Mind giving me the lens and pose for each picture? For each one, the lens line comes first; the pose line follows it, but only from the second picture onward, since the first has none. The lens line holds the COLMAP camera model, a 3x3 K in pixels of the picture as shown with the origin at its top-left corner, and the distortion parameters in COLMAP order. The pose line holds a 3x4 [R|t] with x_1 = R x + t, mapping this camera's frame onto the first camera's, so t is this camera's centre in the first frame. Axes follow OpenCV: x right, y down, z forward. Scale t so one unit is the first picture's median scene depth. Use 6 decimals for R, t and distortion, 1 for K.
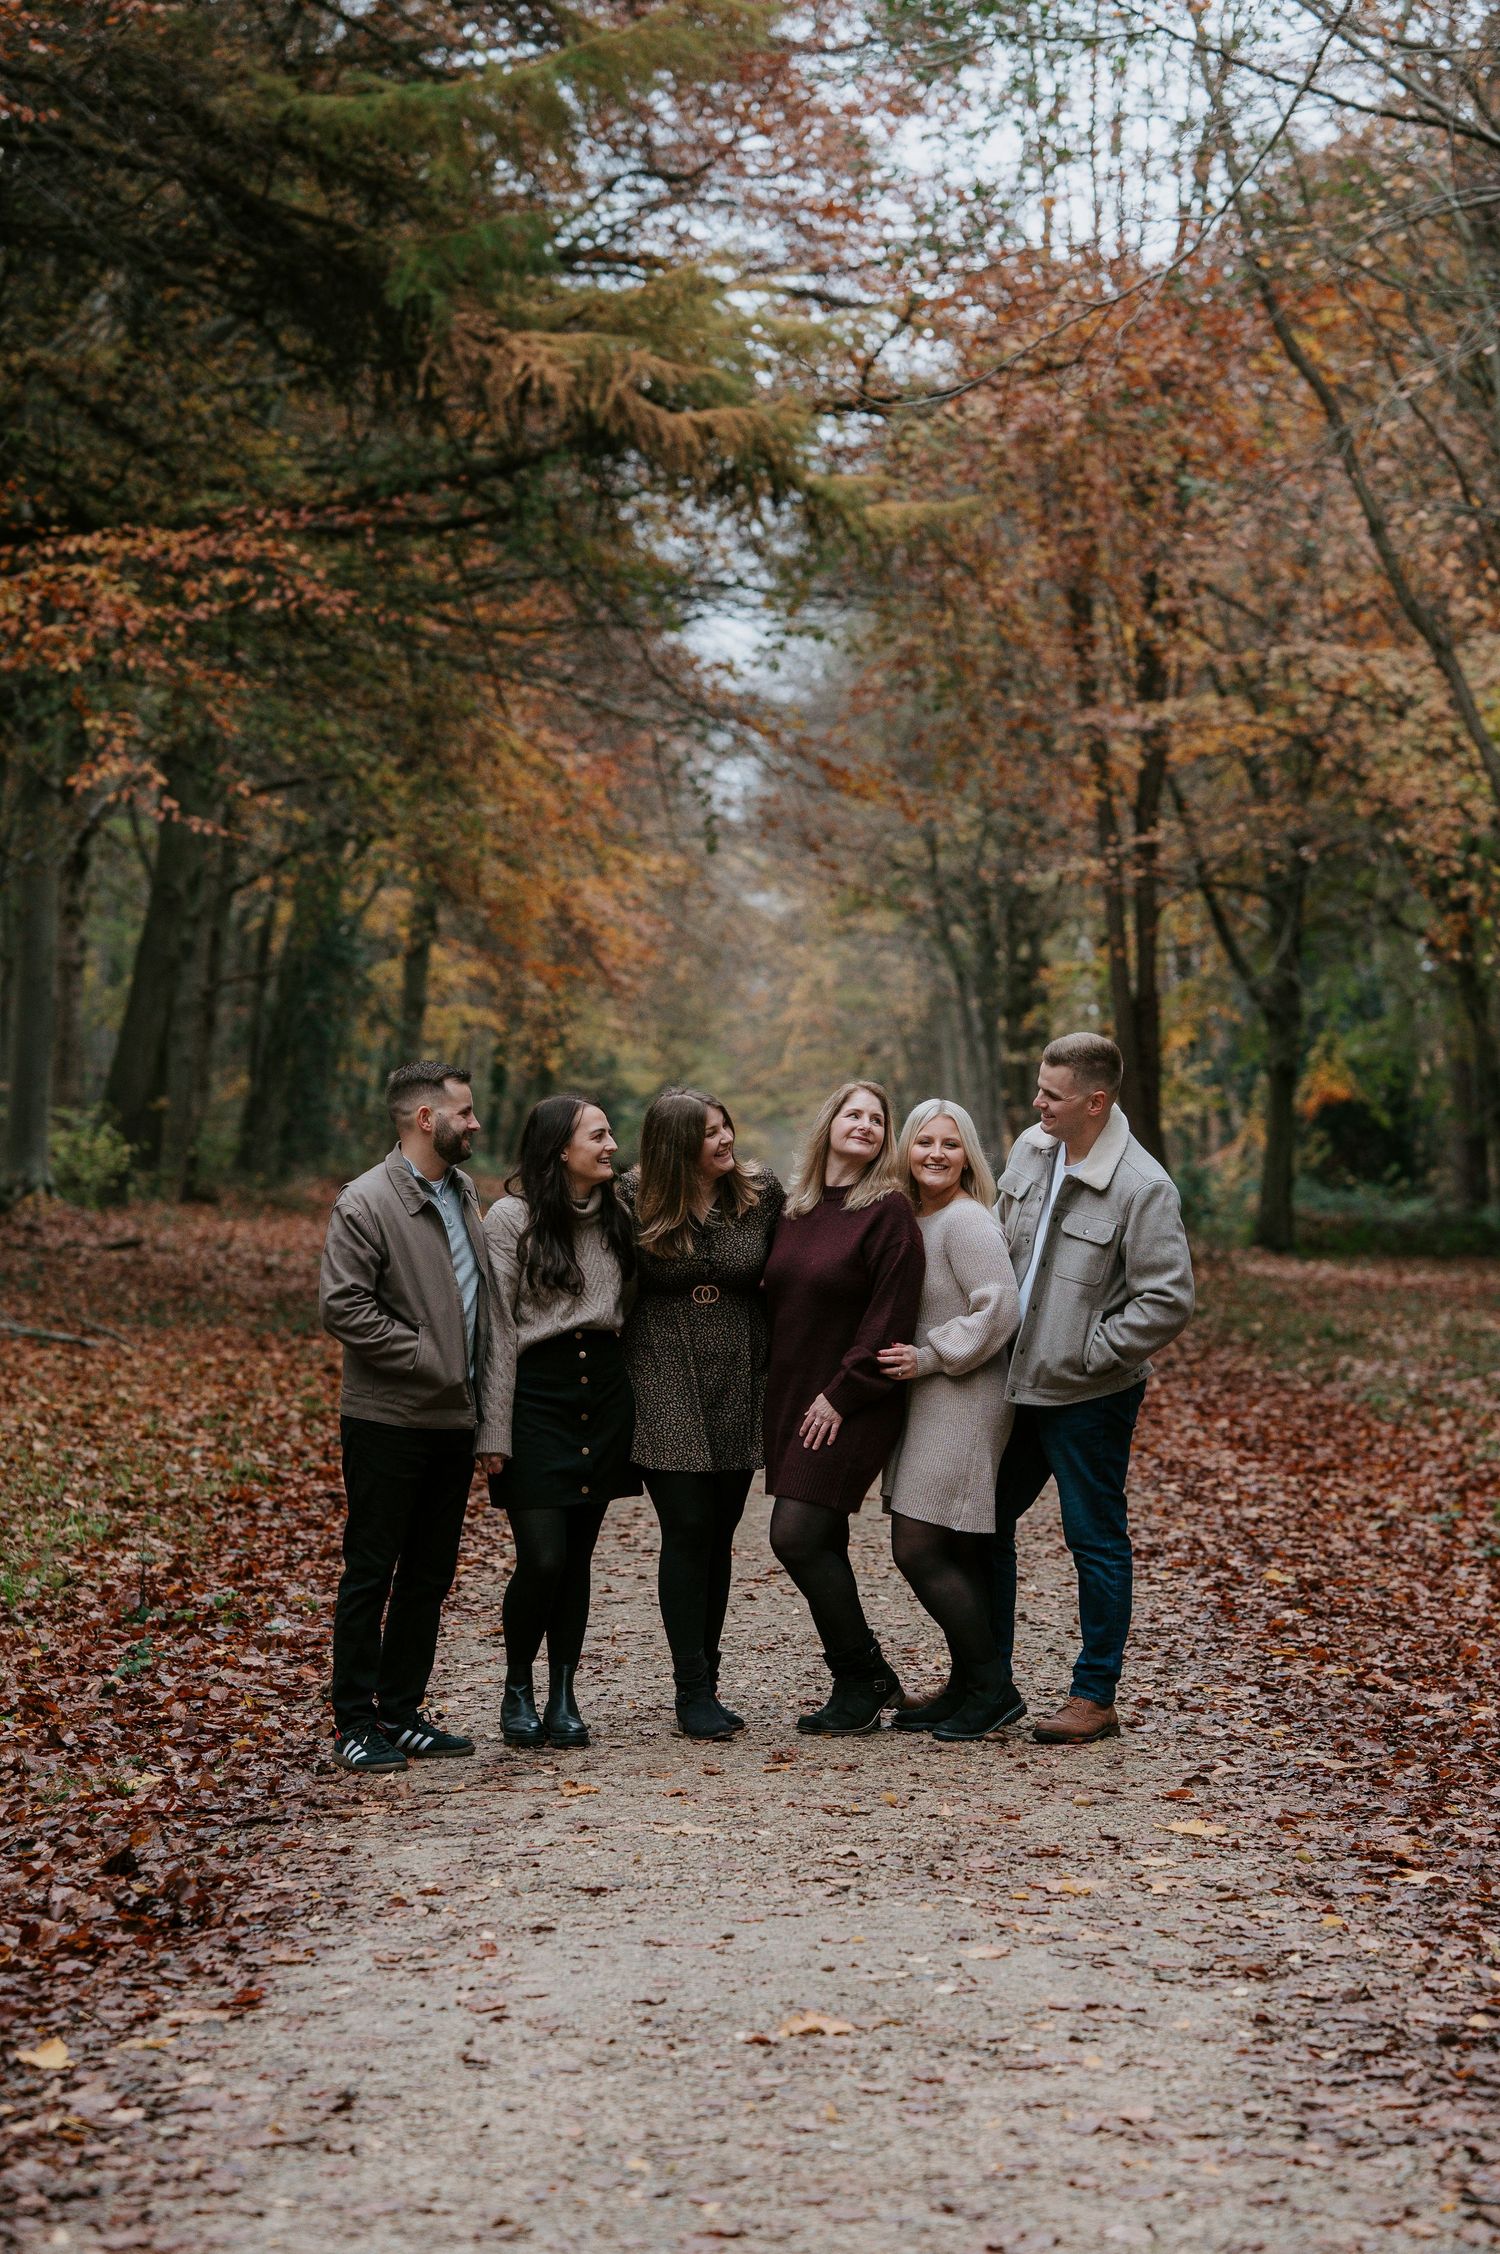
lens RADIAL K [[5374.0, 0, 753.0], [0, 5374.0, 777.1], [0, 0, 1]] dist [-0.064022, 0.569096]
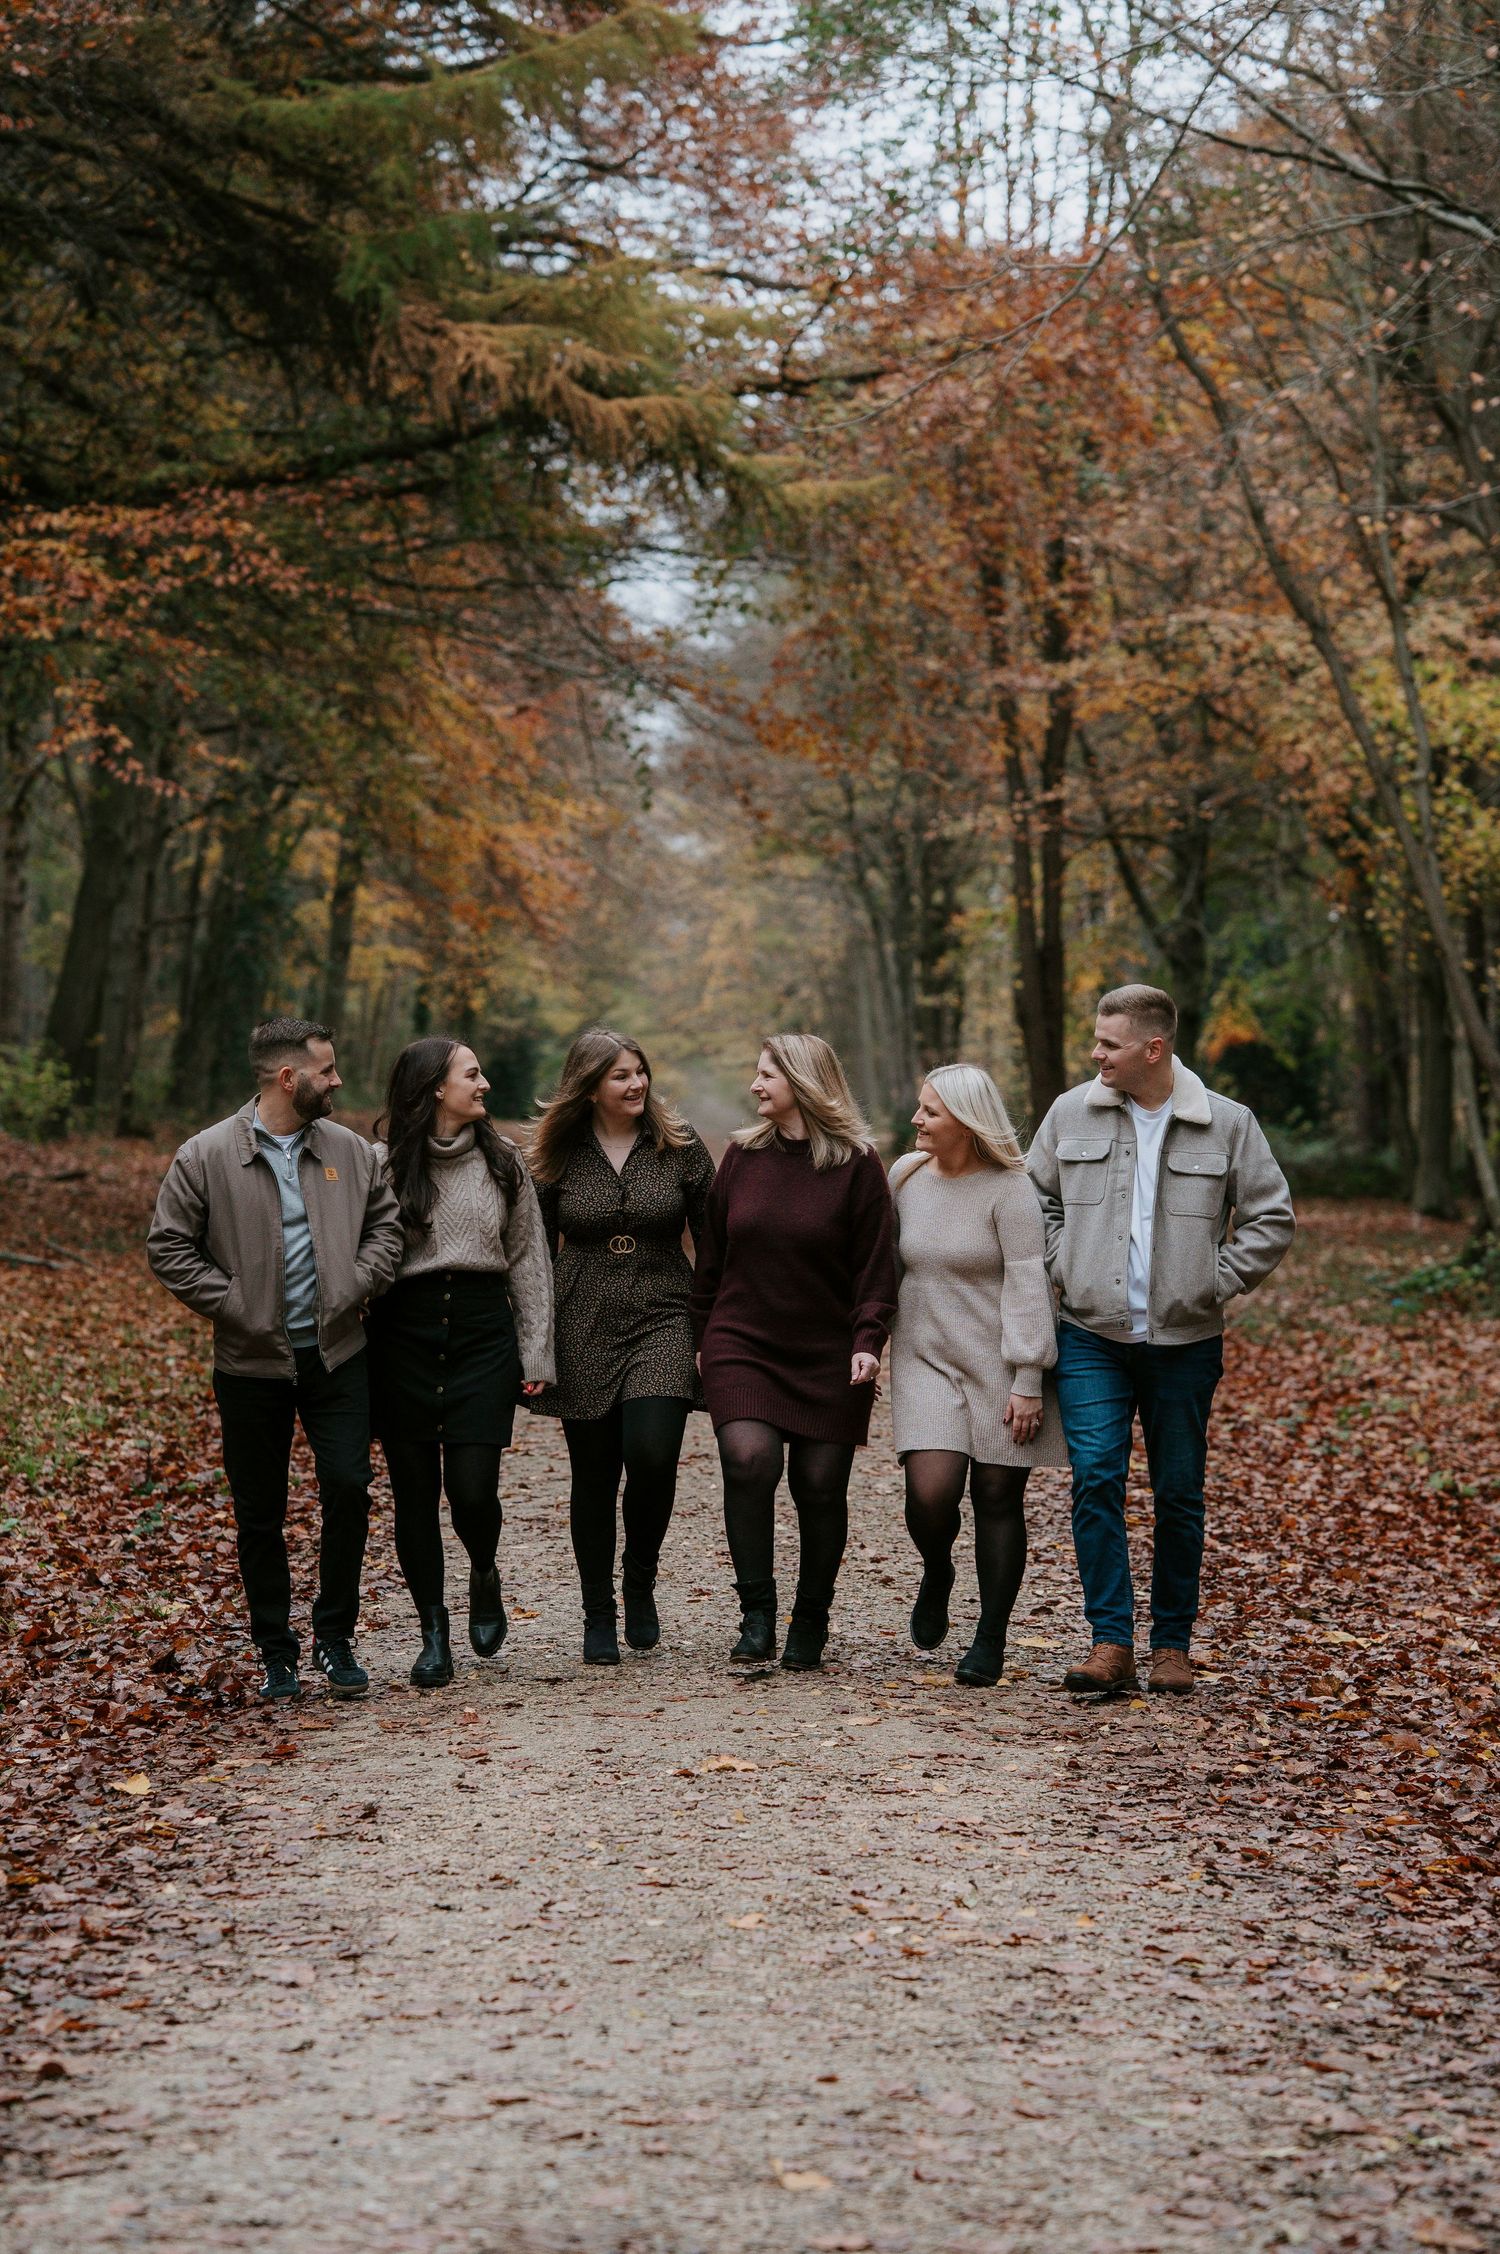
lens RADIAL K [[5580.9, 0, 744.6], [0, 5580.9, 1088.9], [0, 0, 1]] dist [-0.014693, 0.370785]
pose [[0.999884, 0.006662, 0.013688, -0.001395], [-0.007594, 0.997574, 0.069193, -0.008551], [-0.013194, -0.069289, 0.997509, -0.119406]]
